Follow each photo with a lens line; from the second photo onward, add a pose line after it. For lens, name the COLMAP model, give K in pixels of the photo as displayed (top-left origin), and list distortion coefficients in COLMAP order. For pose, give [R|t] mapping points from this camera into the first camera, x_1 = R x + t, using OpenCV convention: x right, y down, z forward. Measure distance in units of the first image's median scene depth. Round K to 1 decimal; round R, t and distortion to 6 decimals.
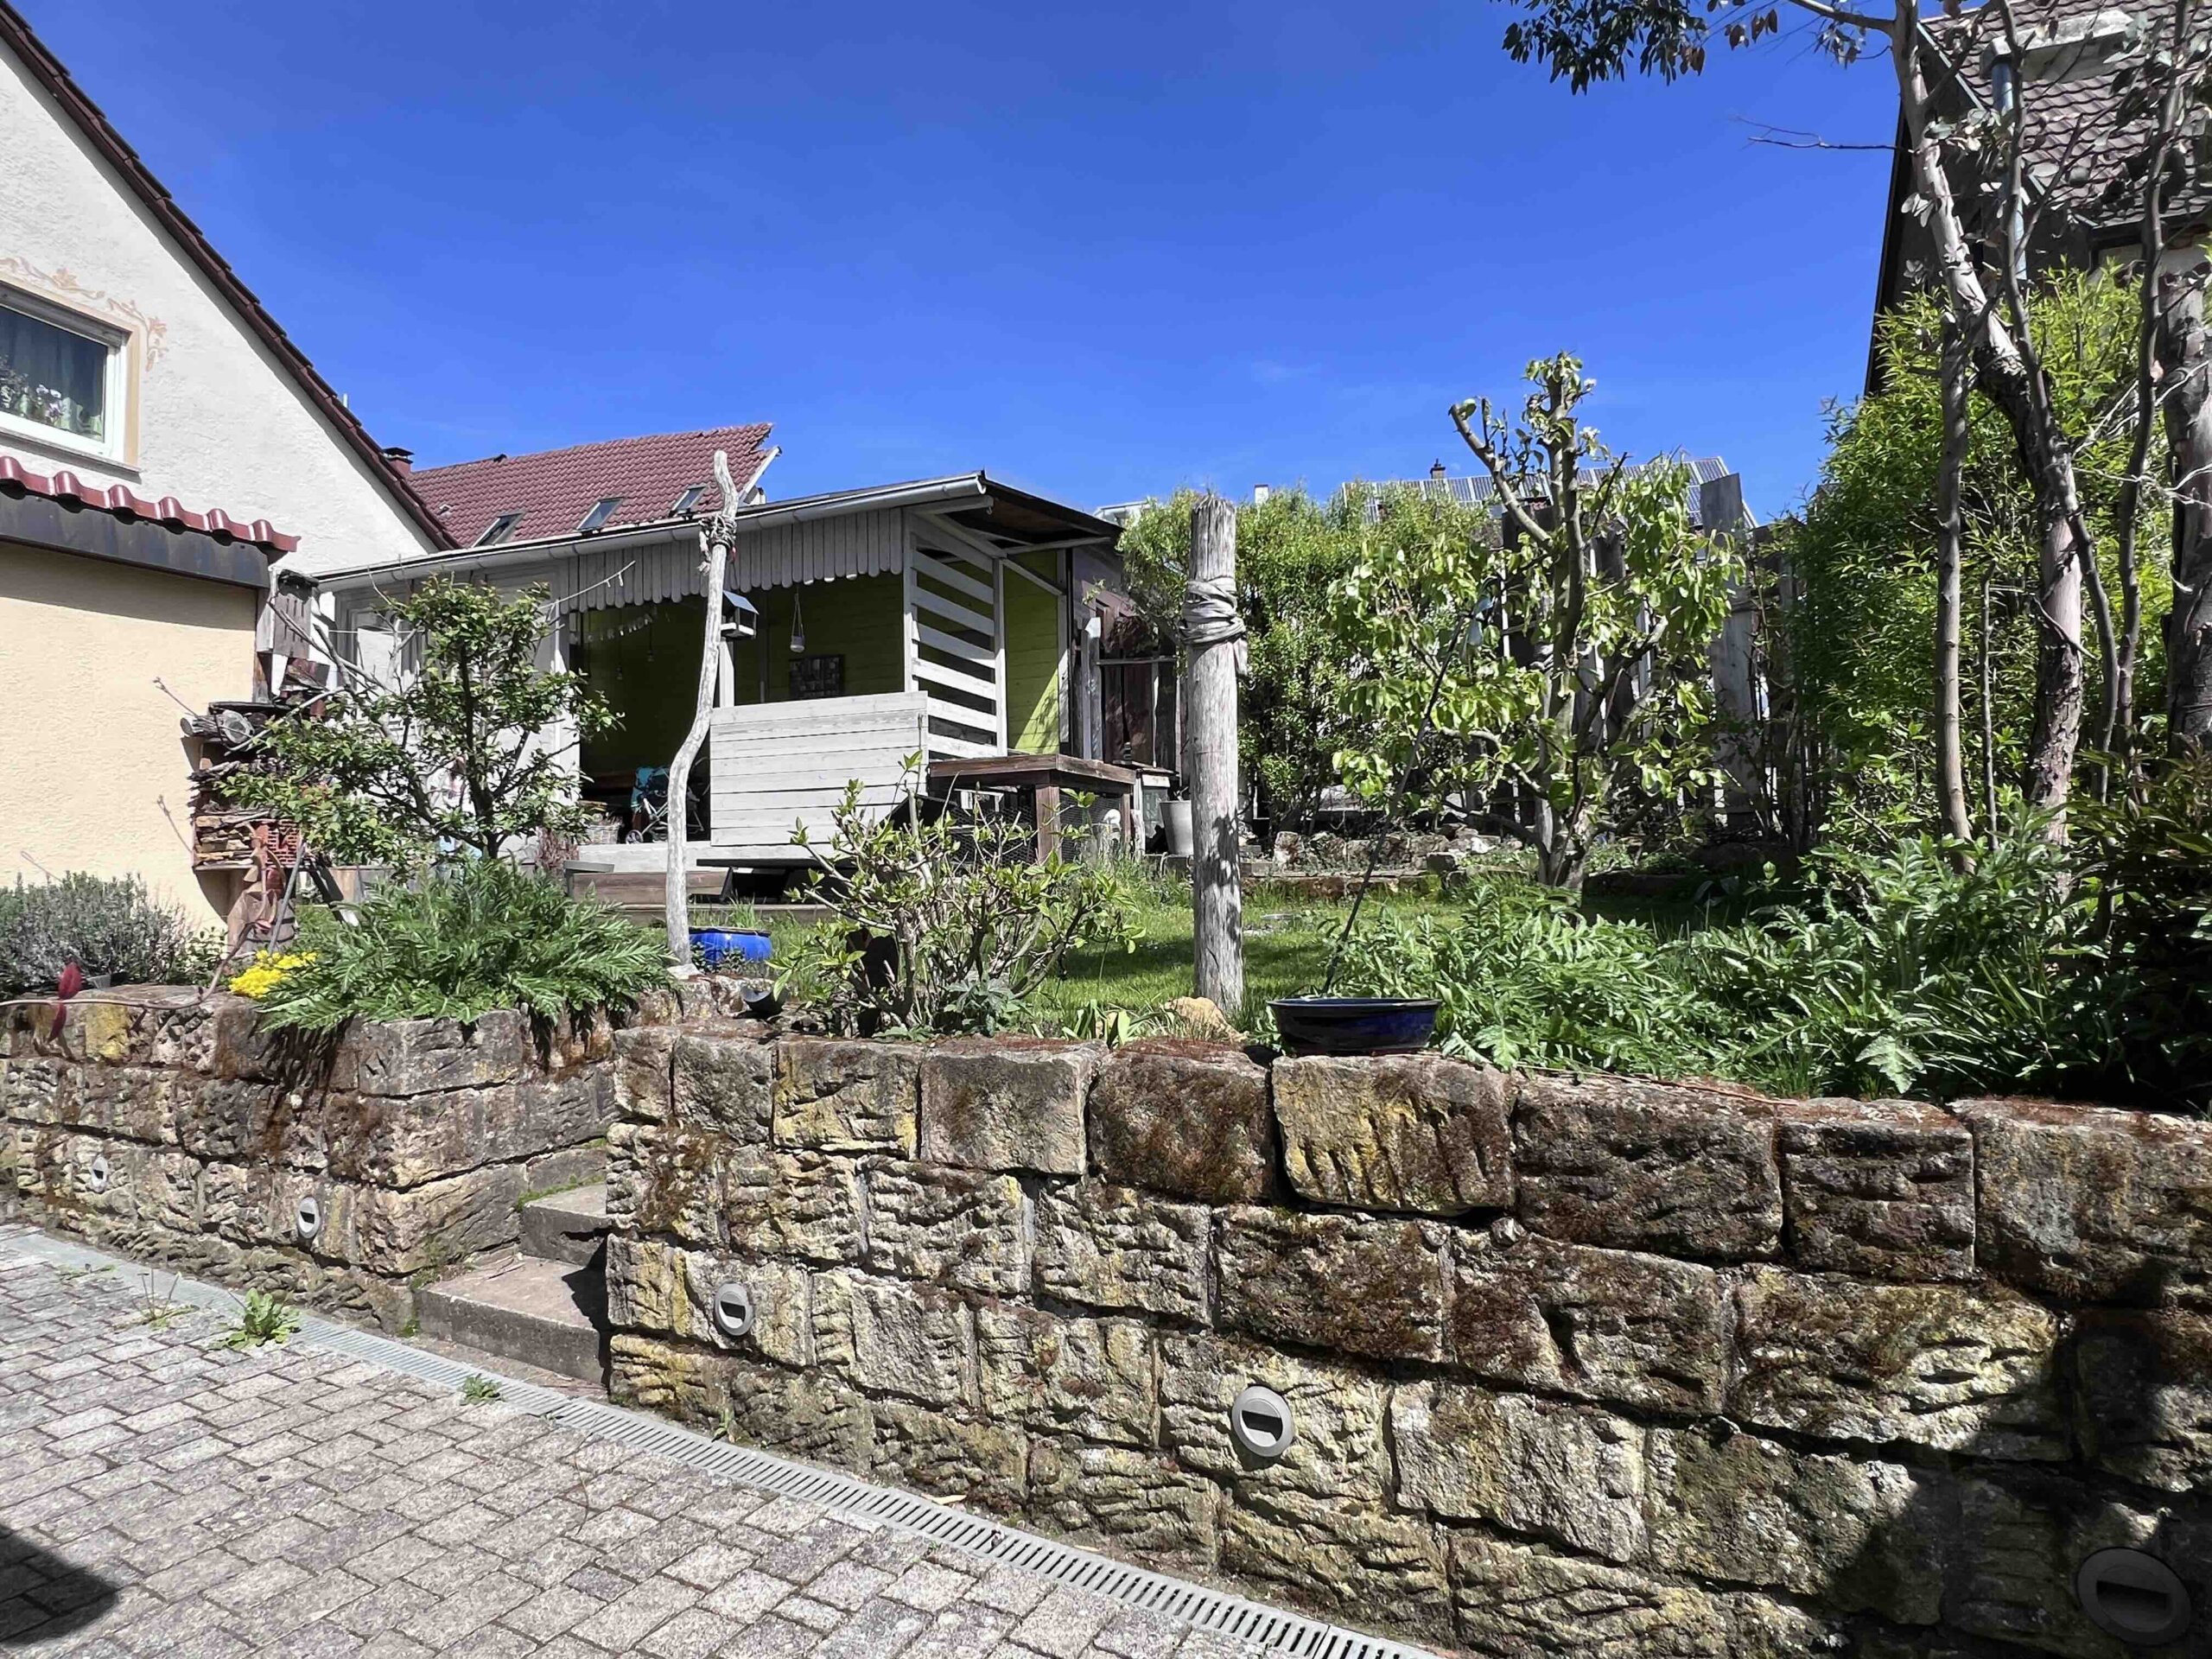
lens RADIAL K [[1159.6, 0, 1106.0], [0, 1159.6, 829.5], [0, 0, 1]] dist [0.000071, 0.001132]
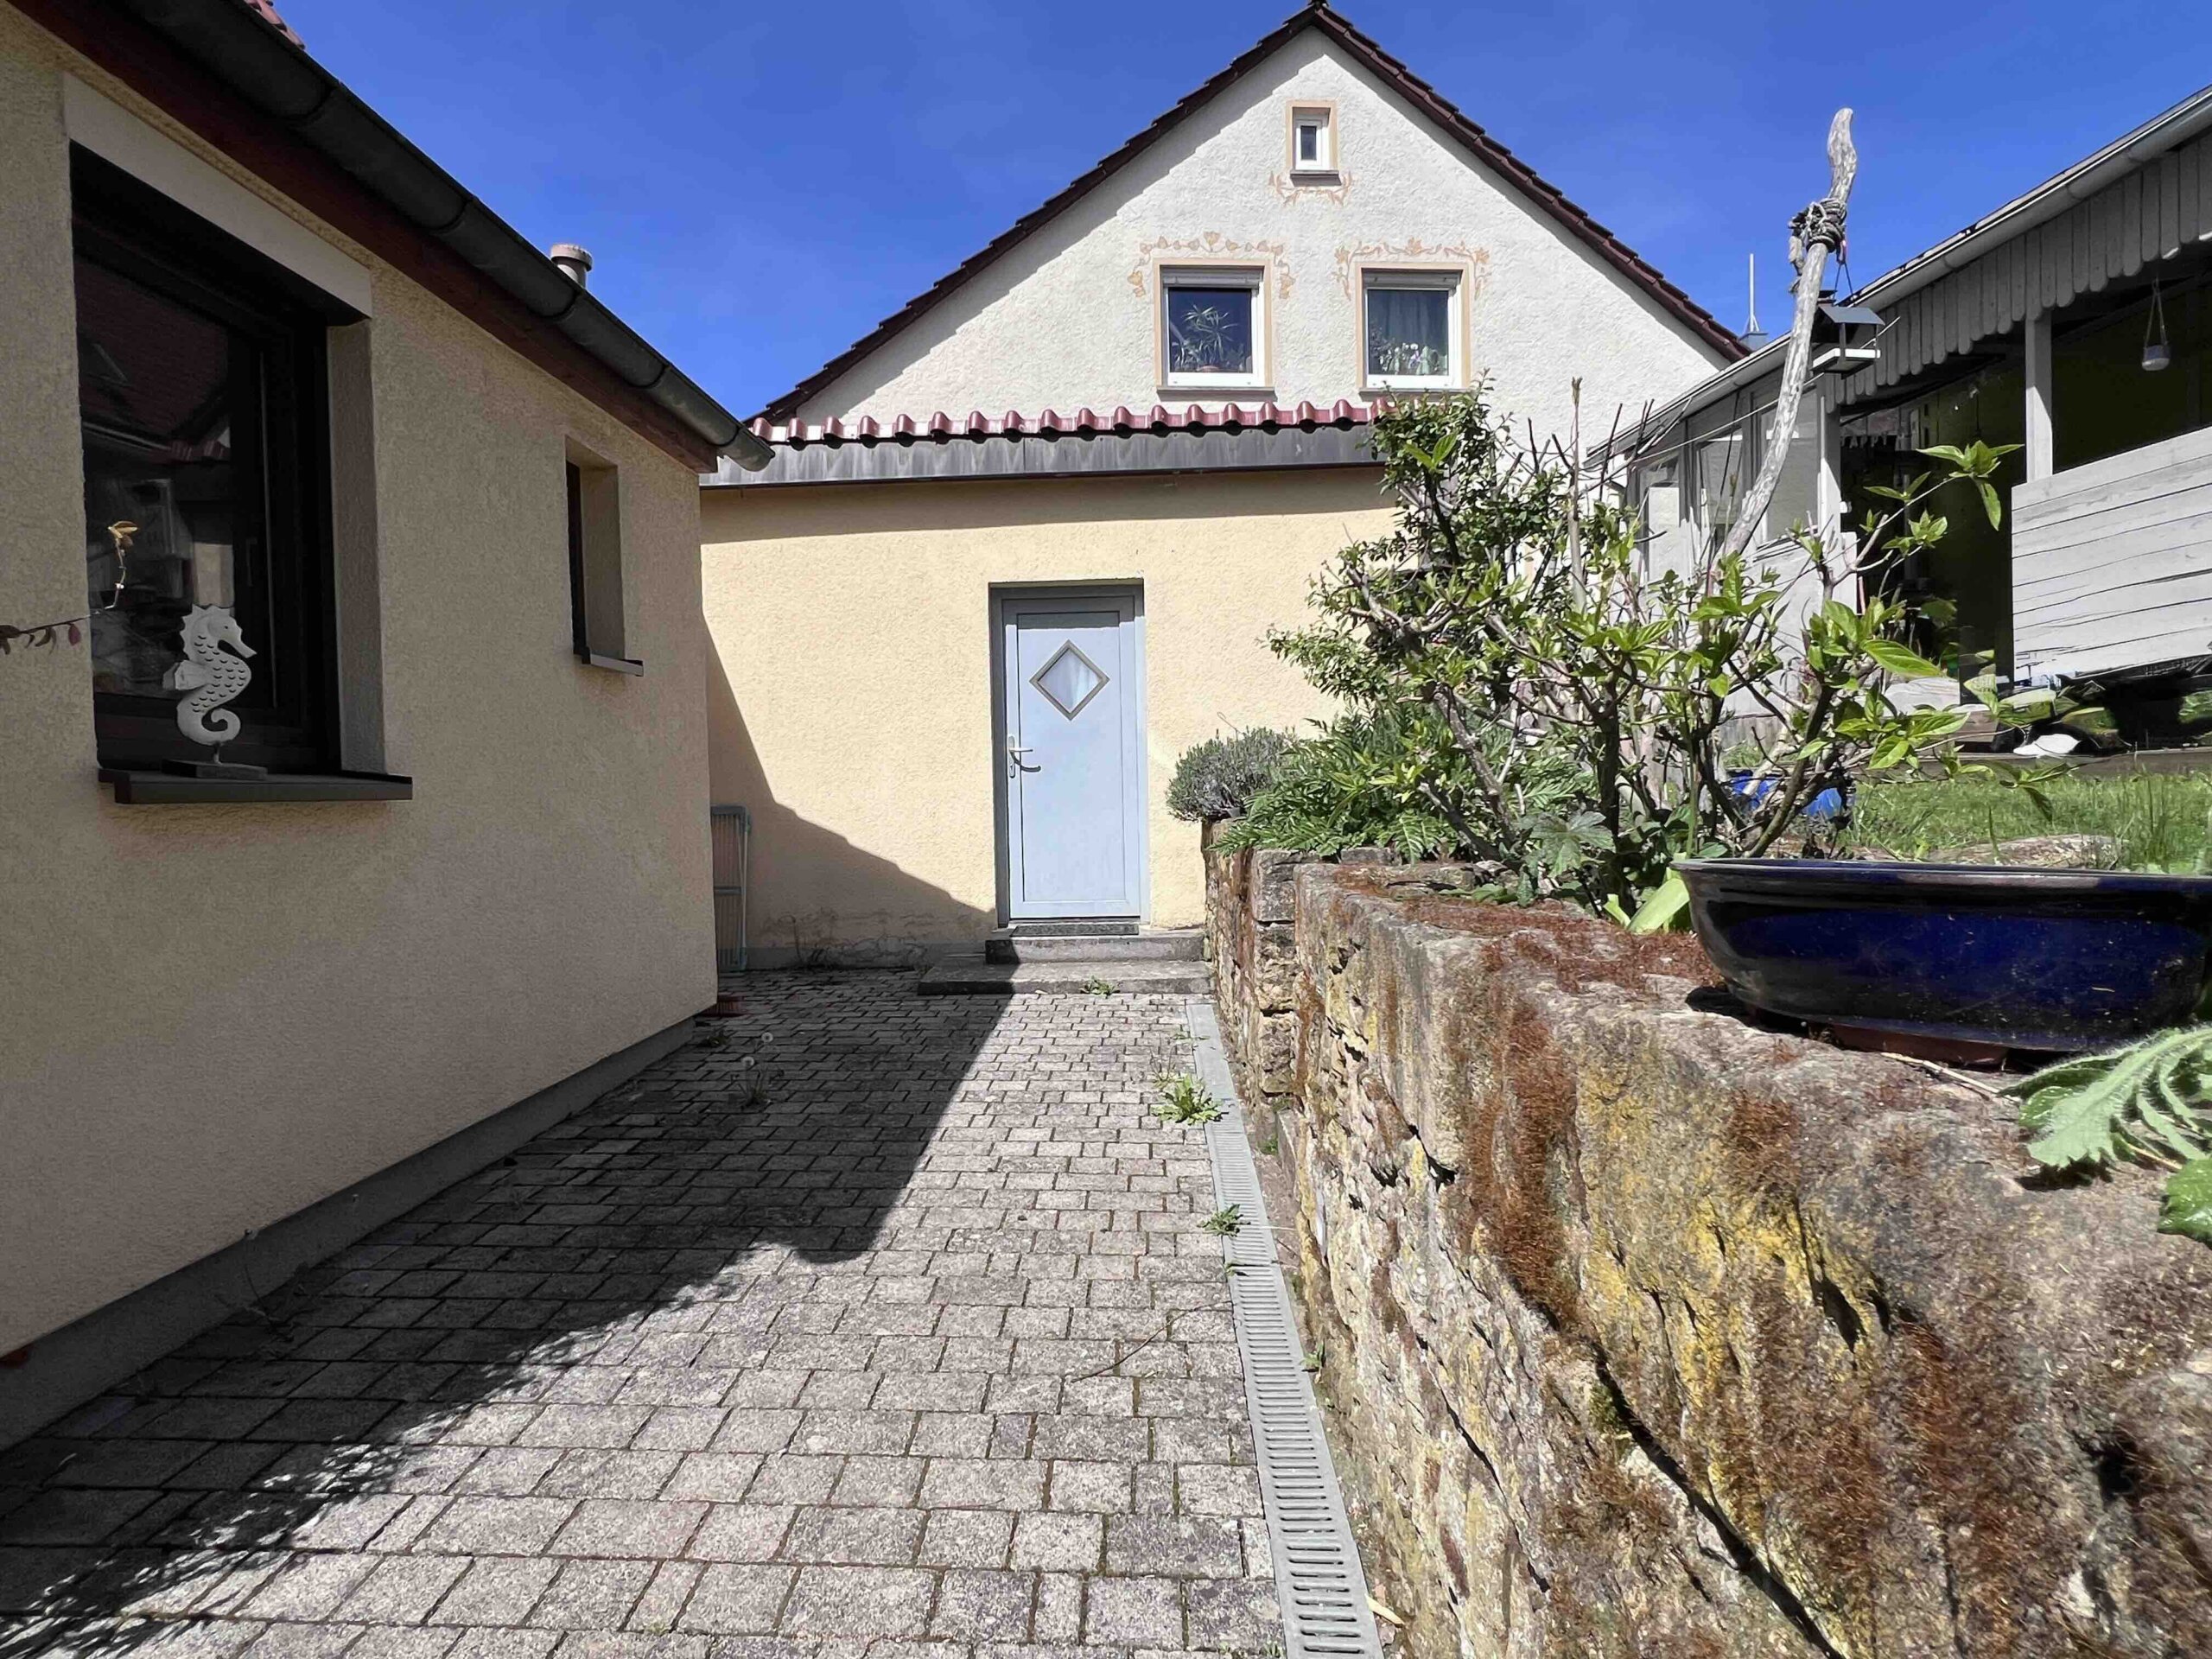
lens RADIAL K [[1174.2, 0, 1106.0], [0, 1174.2, 829.5], [0, 0, 1]] dist [-0.002129, 0.000040]
pose [[0.421796, 0.037813, -0.905902, 0.099213], [0.058850, 0.995881, 0.068970, 0.026242], [0.904779, -0.082404, 0.417834, 0.169817]]
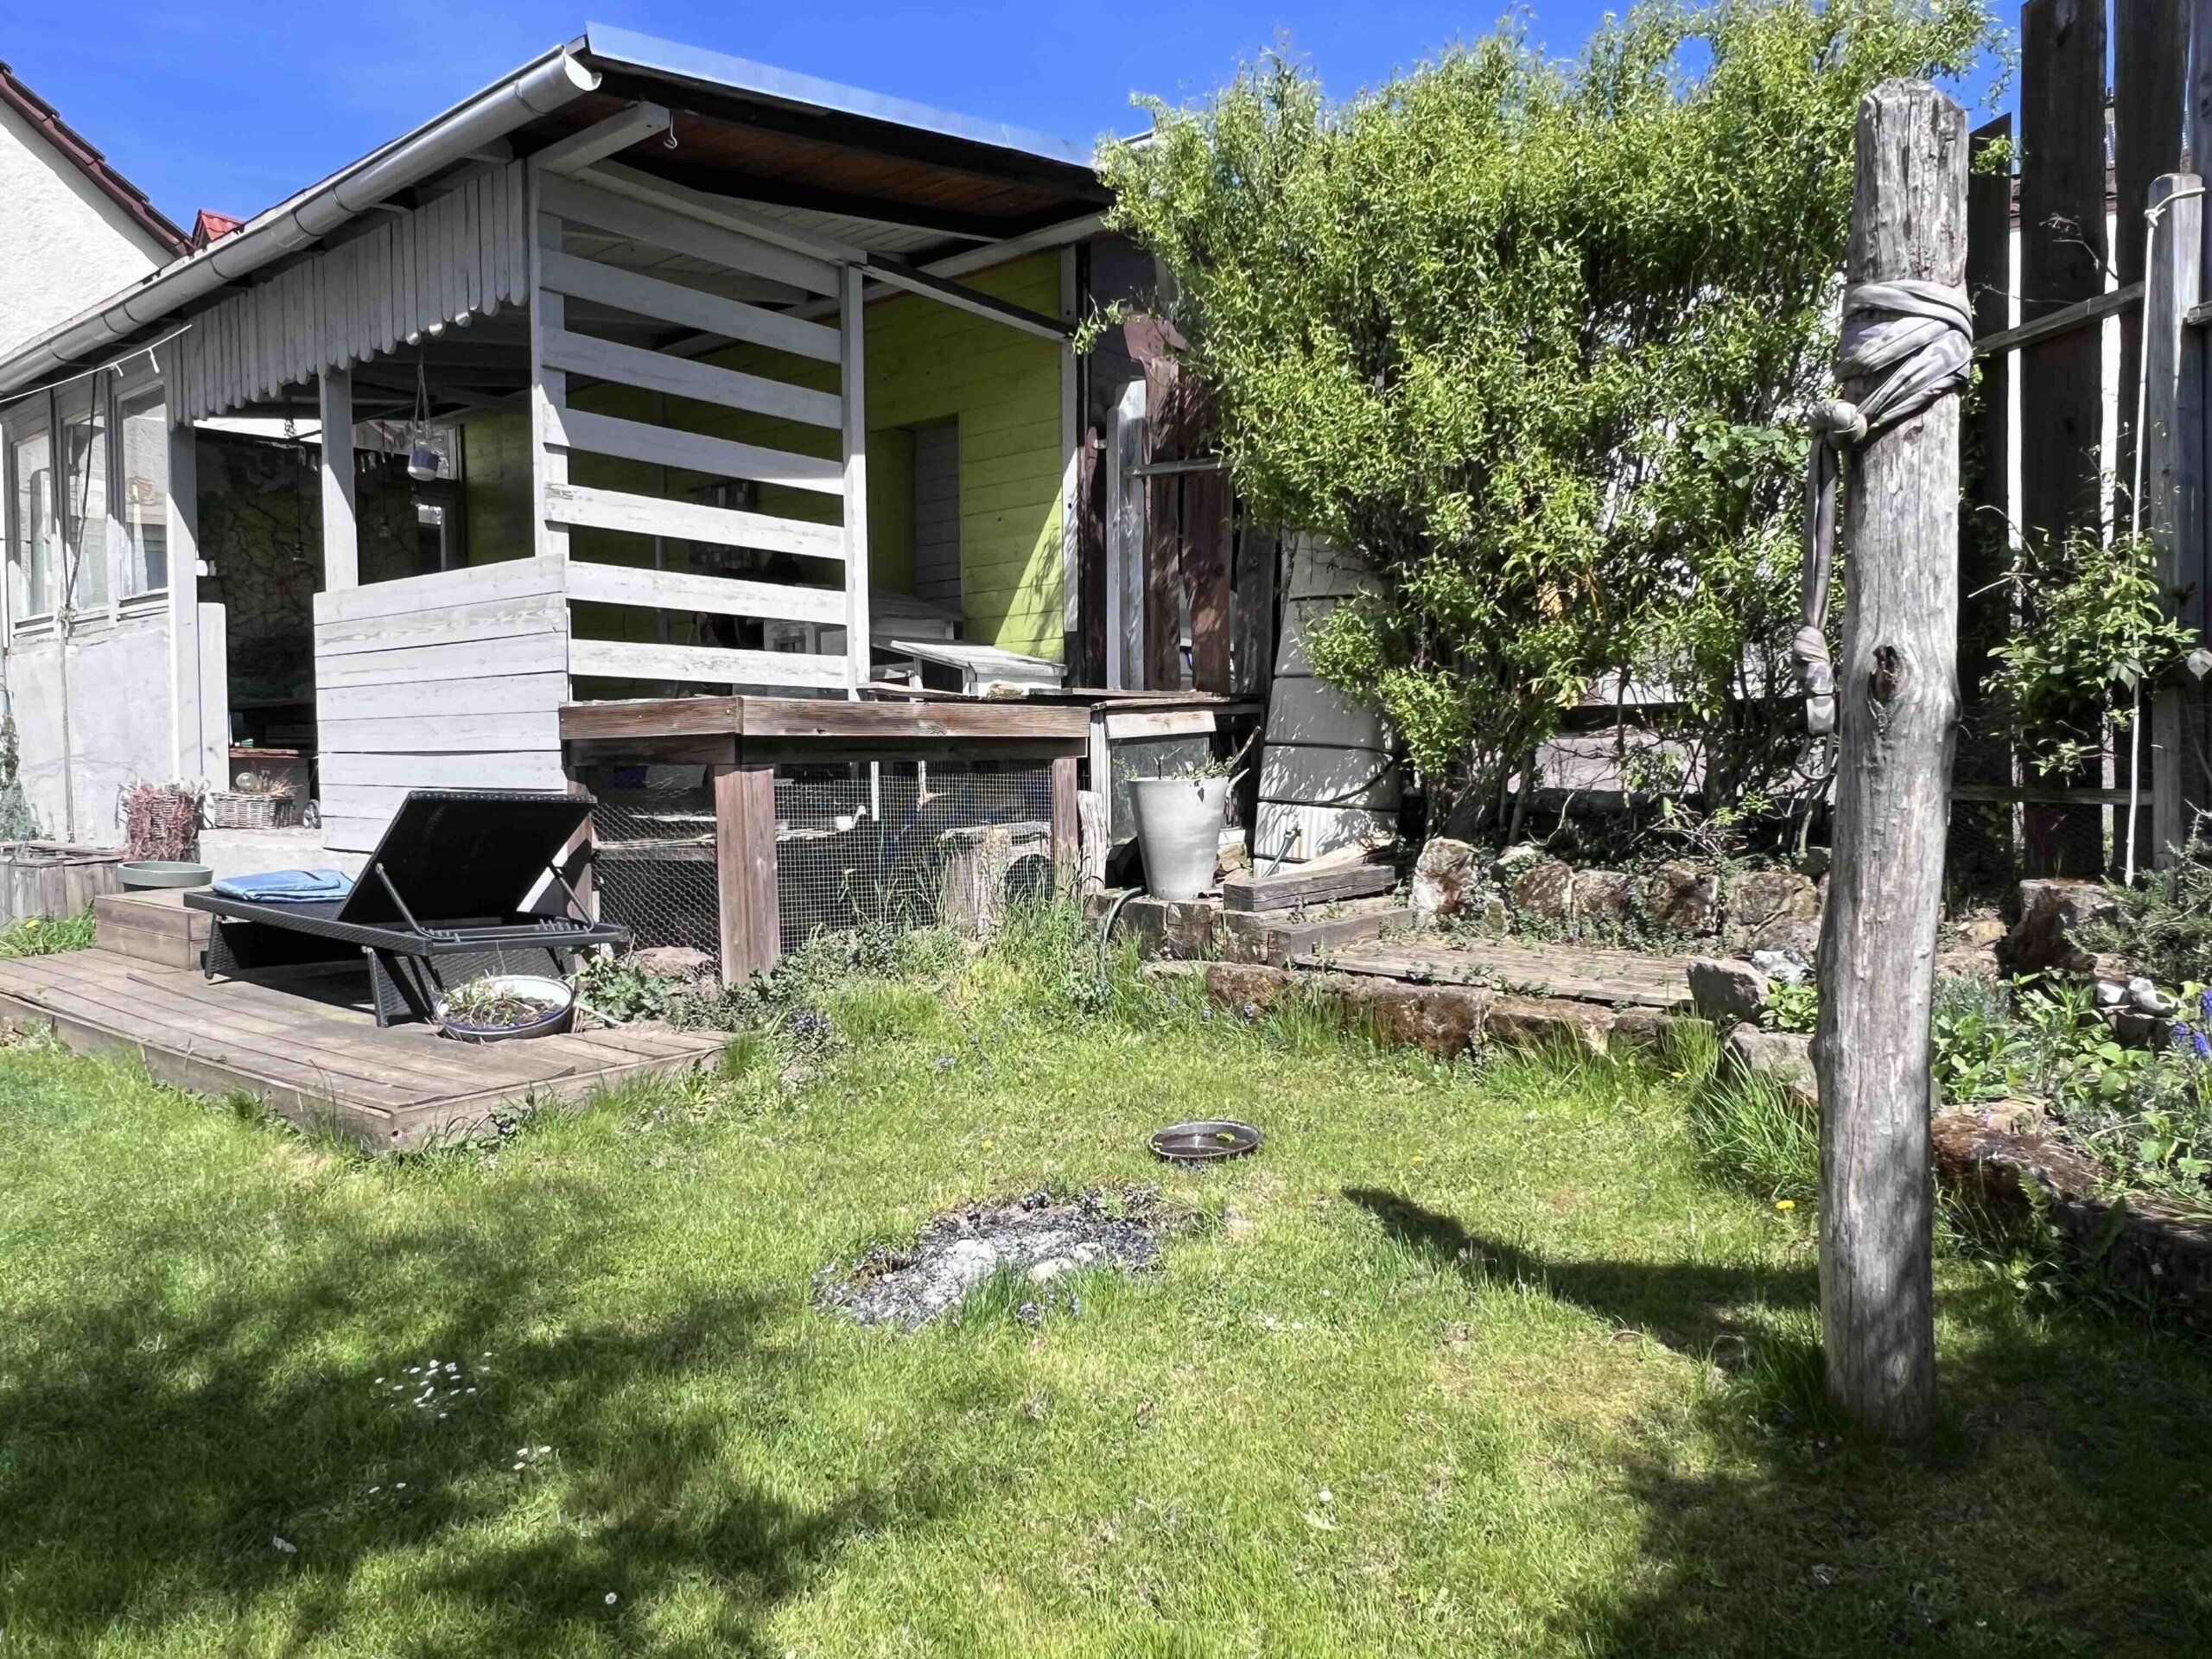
lens RADIAL K [[1461.1, 0, 1106.0], [0, 1461.1, 829.5], [0, 0, 1]] dist [0.003233, 0.003319]
pose [[0.944719, 0.033754, -0.326139, 0.246244], [-0.001240, 0.995048, 0.099391, -0.065927], [0.327879, -0.093492, 0.940082, 0.490163]]
